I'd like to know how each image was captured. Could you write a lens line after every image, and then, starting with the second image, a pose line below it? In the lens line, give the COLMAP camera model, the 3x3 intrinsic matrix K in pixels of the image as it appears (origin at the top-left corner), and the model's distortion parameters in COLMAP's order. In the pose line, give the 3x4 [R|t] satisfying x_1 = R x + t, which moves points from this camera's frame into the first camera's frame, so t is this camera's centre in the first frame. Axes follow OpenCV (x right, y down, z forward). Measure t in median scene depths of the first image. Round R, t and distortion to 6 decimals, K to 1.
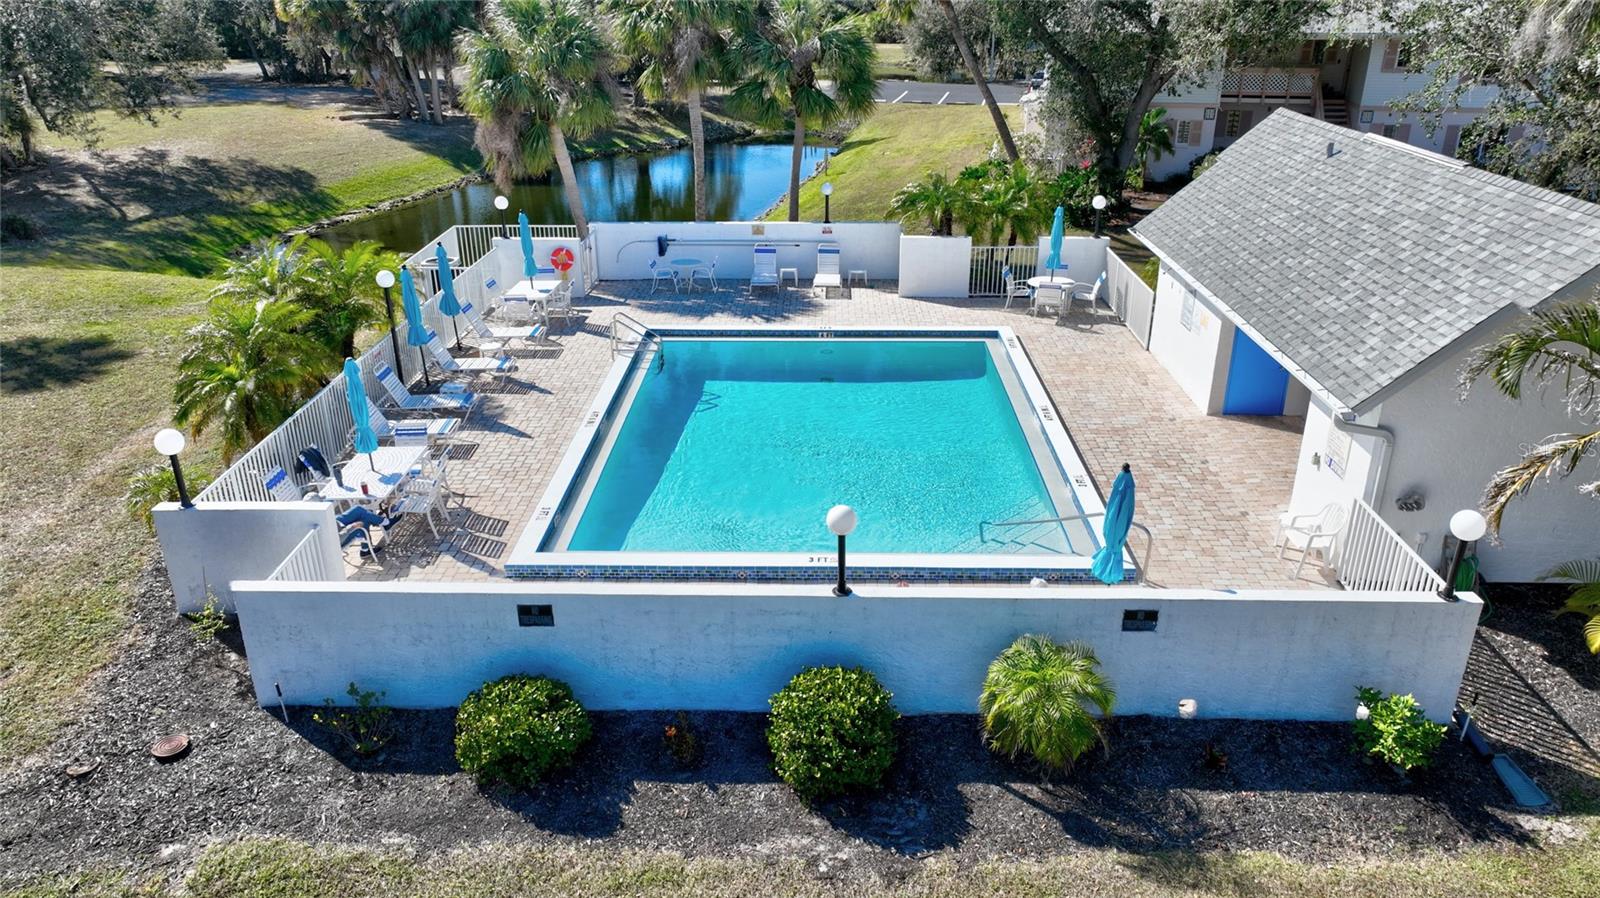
lens RADIAL K [[1113.6, 0, 800.0], [0, 1113.6, 449.0], [0, 0, 1]] dist [0.003896, 0.005467]
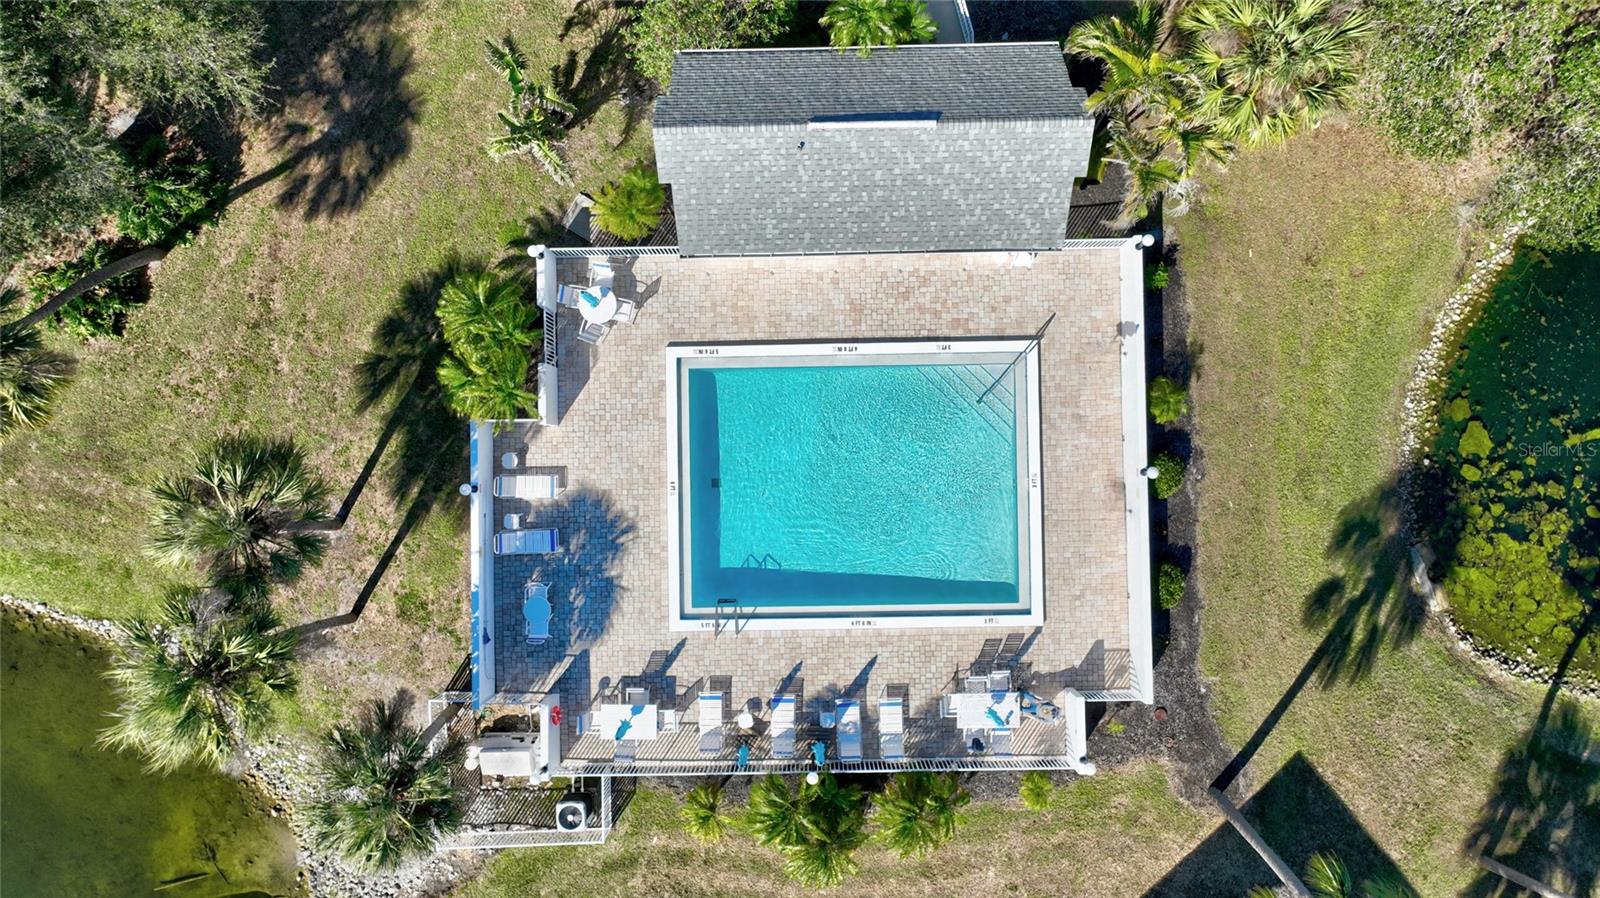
lens RADIAL K [[1113.6, 0, 800.0], [0, 1113.6, 449.0], [0, 0, 1]] dist [0.003896, 0.005467]
pose [[-0.038599, -0.998937, 0.025195, 0.036637], [0.412447, 0.007039, 0.910955, -1.700701], [-0.910164, 0.045554, 0.411737, 0.421643]]
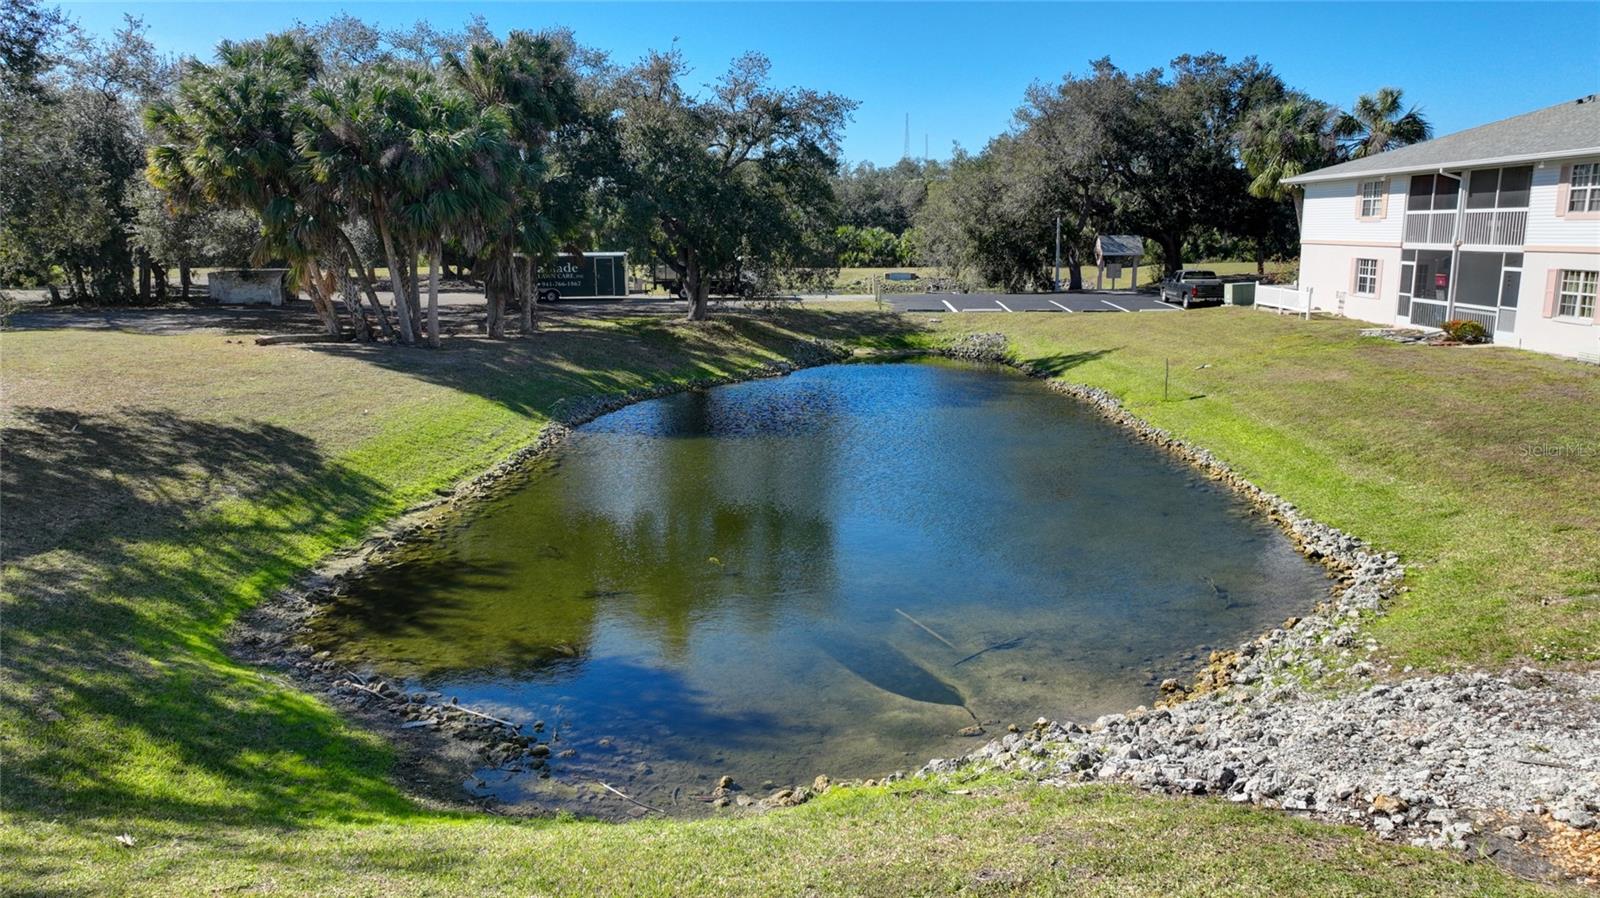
lens RADIAL K [[1113.6, 0, 800.0], [0, 1113.6, 449.0], [0, 0, 1]] dist [0.003896, 0.005467]
pose [[0.975610, -0.041720, 0.215512, -0.915043], [0.085717, 0.976233, -0.199051, -0.340942], [-0.202085, 0.212669, 0.955999, 1.346685]]
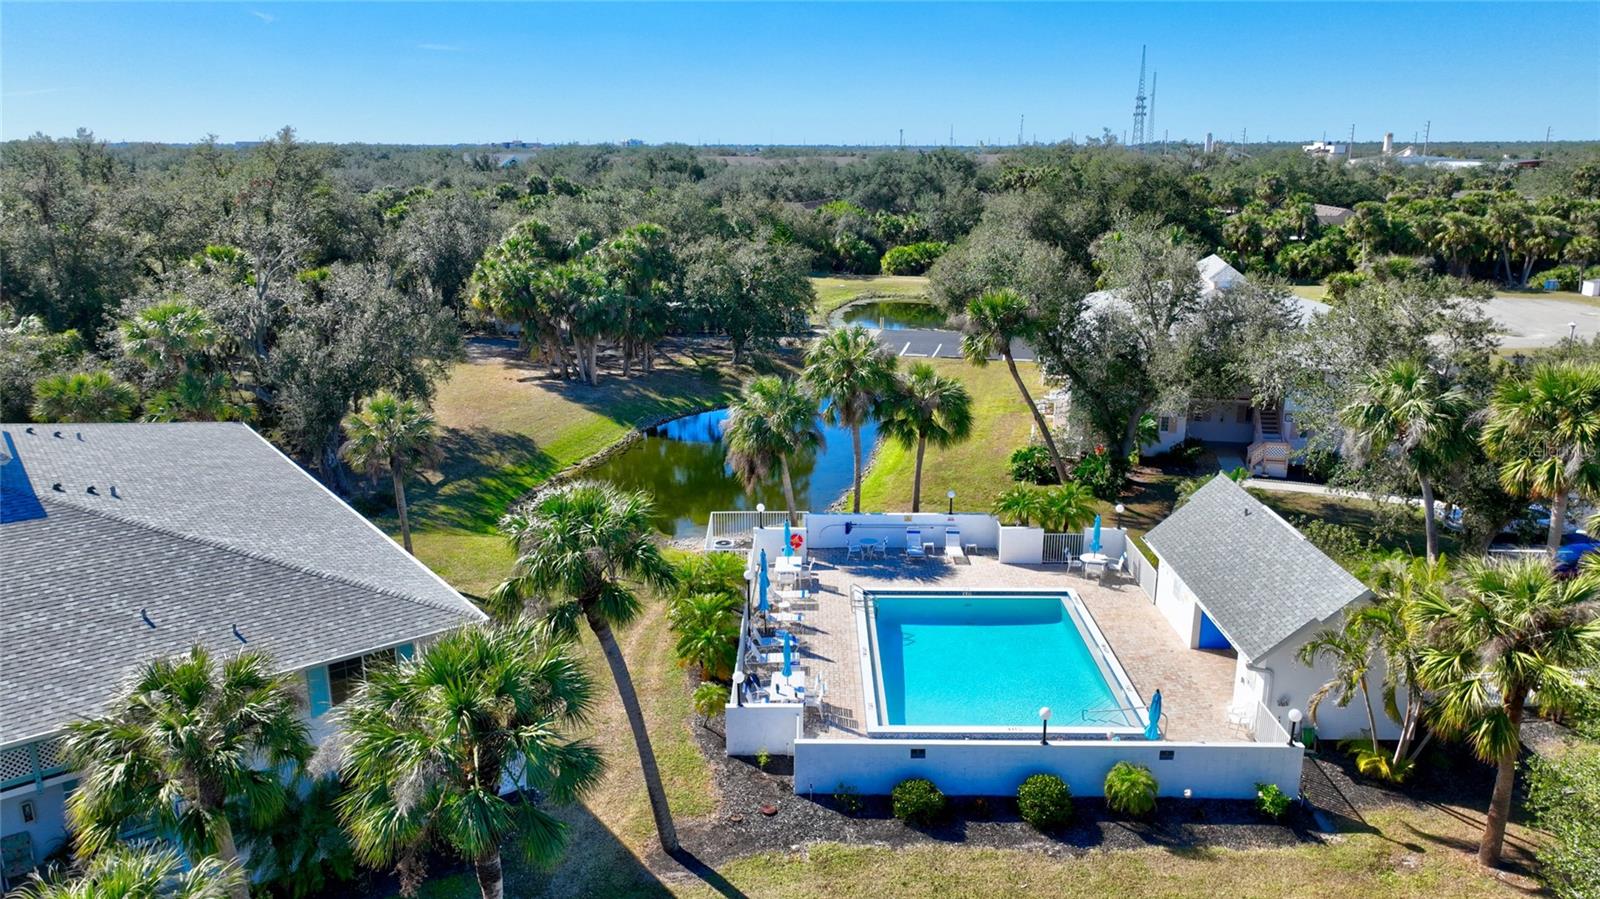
lens RADIAL K [[1109.0, 0, 800.0], [0, 1109.0, 449.5], [0, 0, 1]] dist [0.004548, -0.003714]
pose [[0.999926, 0.001070, 0.012077, -0.343028], [0.000666, 0.989741, -0.142872, -0.105259], [-0.012106, 0.142870, 0.989667, -0.969611]]
